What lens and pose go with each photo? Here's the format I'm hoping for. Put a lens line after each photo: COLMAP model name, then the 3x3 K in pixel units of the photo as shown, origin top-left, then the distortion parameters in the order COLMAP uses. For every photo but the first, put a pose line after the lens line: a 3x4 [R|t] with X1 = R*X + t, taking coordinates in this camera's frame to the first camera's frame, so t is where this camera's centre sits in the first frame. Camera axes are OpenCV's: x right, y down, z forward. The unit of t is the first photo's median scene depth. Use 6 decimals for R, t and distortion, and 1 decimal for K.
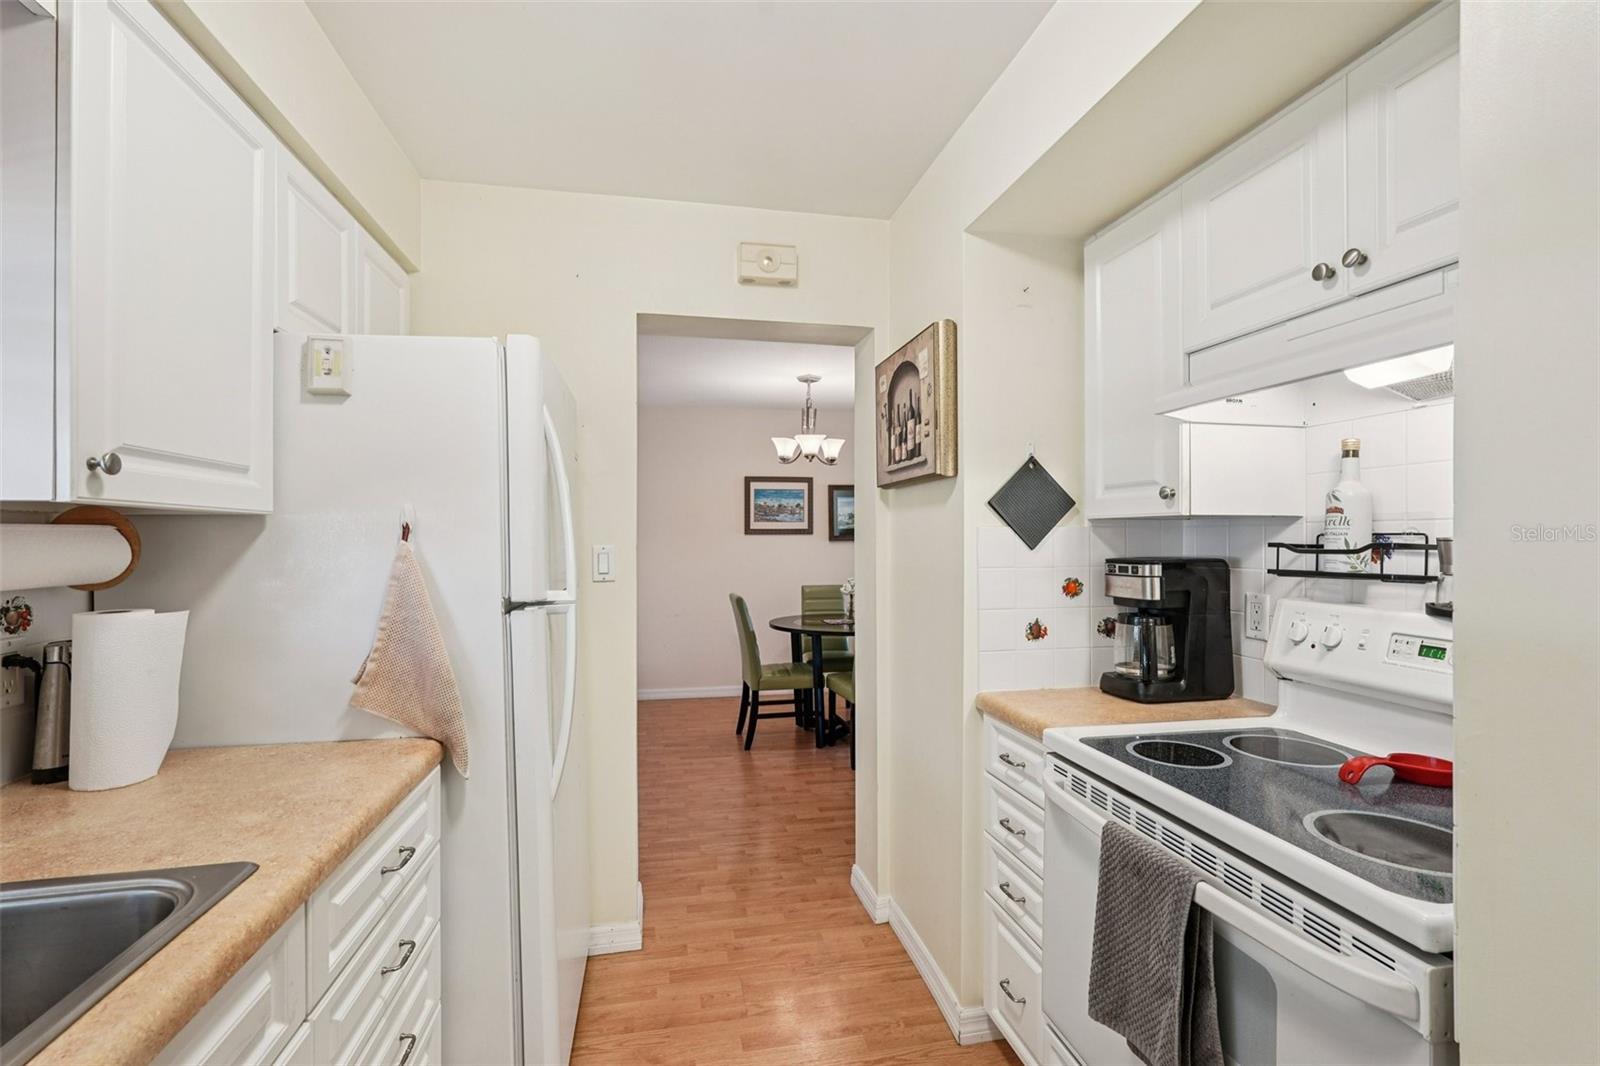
lens RADIAL K [[713.7, 0, 801.4], [0, 713.7, 533.4], [0, 0, 1]] dist [-0.005376, 0.001998]
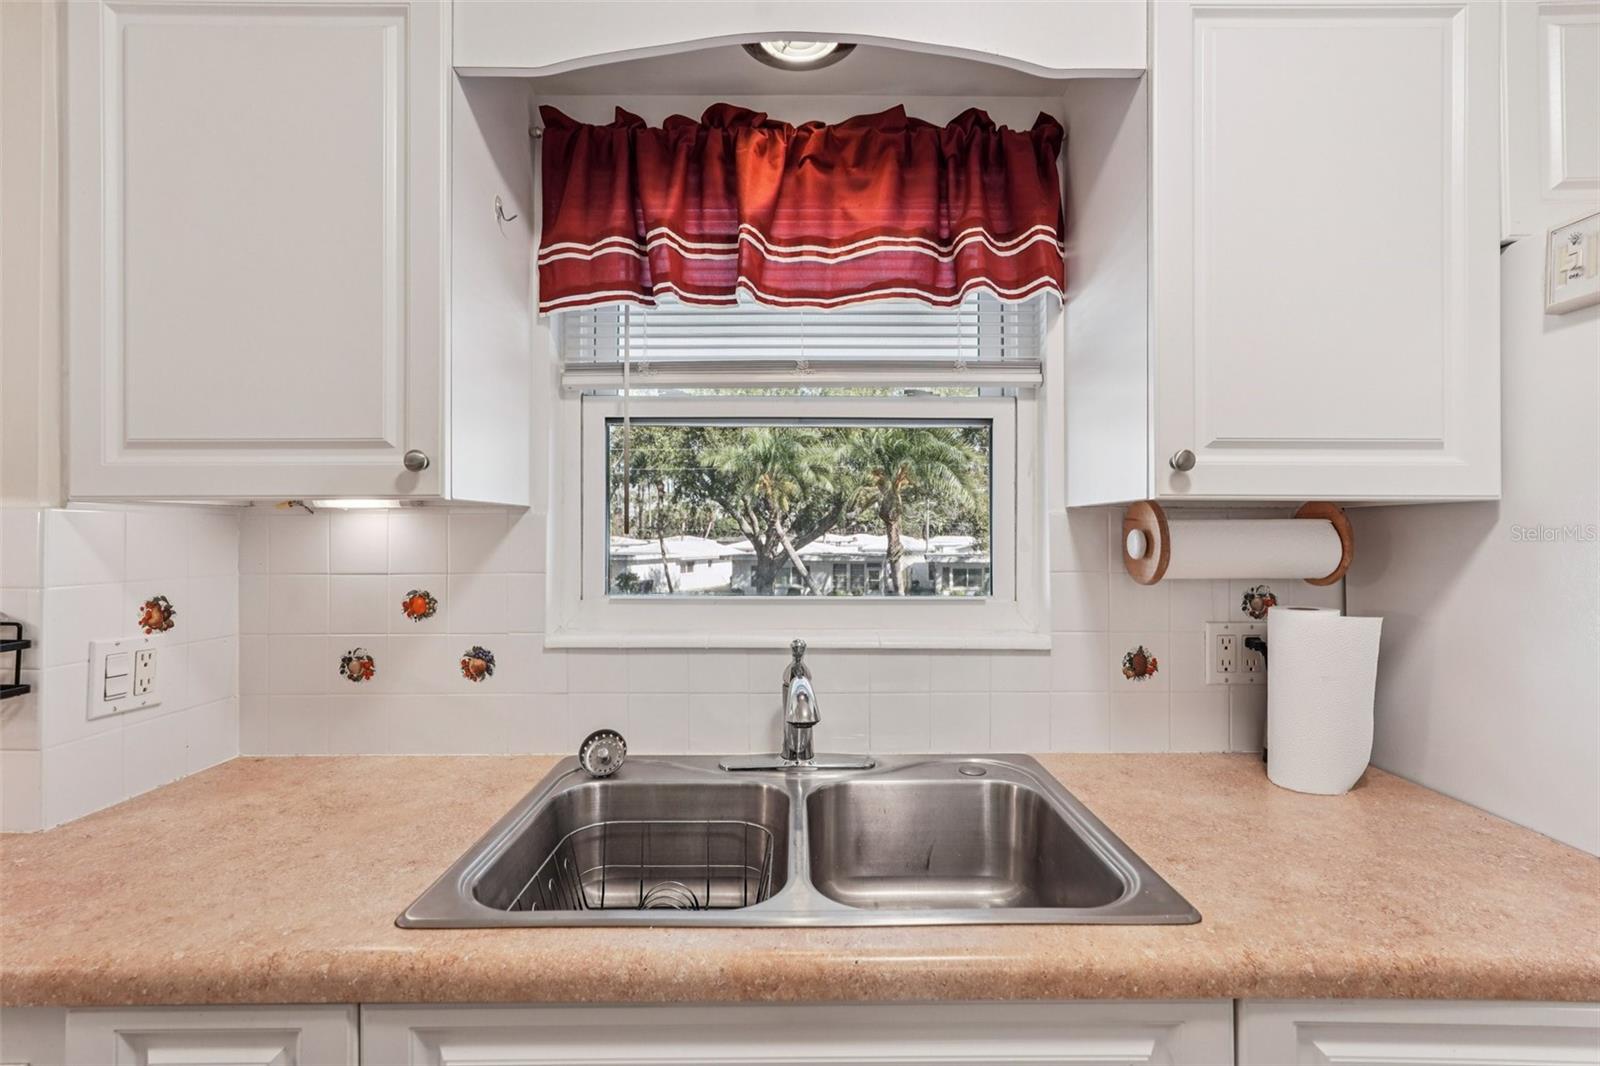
lens RADIAL K [[713.7, 0, 799.9], [0, 713.7, 525.5], [0, 0, 1]] dist [-0.005376, 0.001998]
pose [[-0.207065, -0.006322, -0.978307, 0.117265], [0.008212, 0.999933, -0.008200, -0.000368], [0.978293, -0.009732, -0.206999, 0.508654]]
